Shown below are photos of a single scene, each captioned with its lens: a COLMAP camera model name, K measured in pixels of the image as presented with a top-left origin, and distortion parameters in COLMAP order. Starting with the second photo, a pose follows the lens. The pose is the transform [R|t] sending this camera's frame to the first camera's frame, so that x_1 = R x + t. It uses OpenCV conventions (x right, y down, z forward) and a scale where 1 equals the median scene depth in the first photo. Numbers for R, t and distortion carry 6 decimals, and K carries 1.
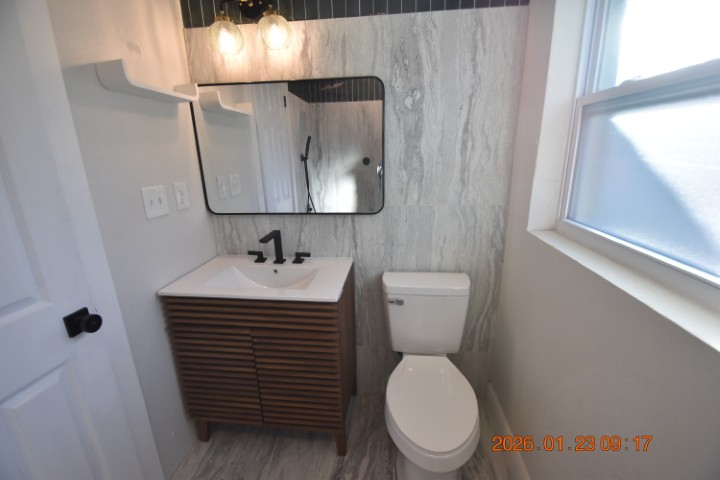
lens RADIAL K [[313.2, 0, 359.1], [0, 313.2, 240.8], [0, 0, 1]] dist [0.024465, -0.023547]
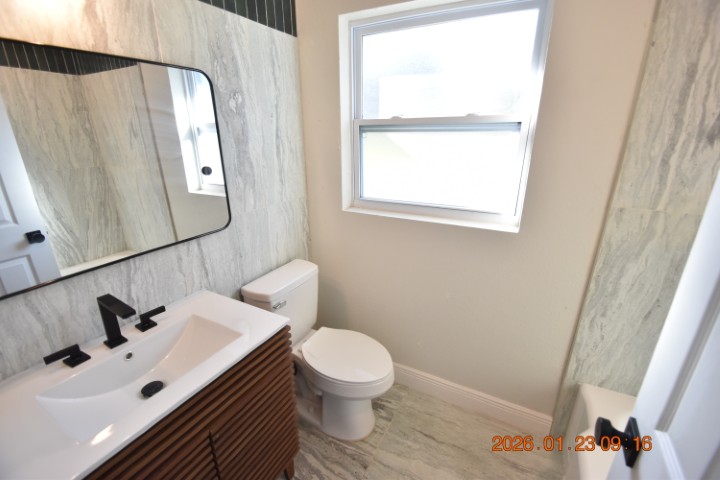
lens RADIAL K [[313.2, 0, 359.1], [0, 313.2, 240.8], [0, 0, 1]] dist [0.024465, -0.023547]
pose [[0.377277, -0.281504, 0.882280, -0.634761], [0.245751, 0.948960, 0.197692, -0.145186], [-0.892899, 0.142237, 0.427201, 0.310812]]
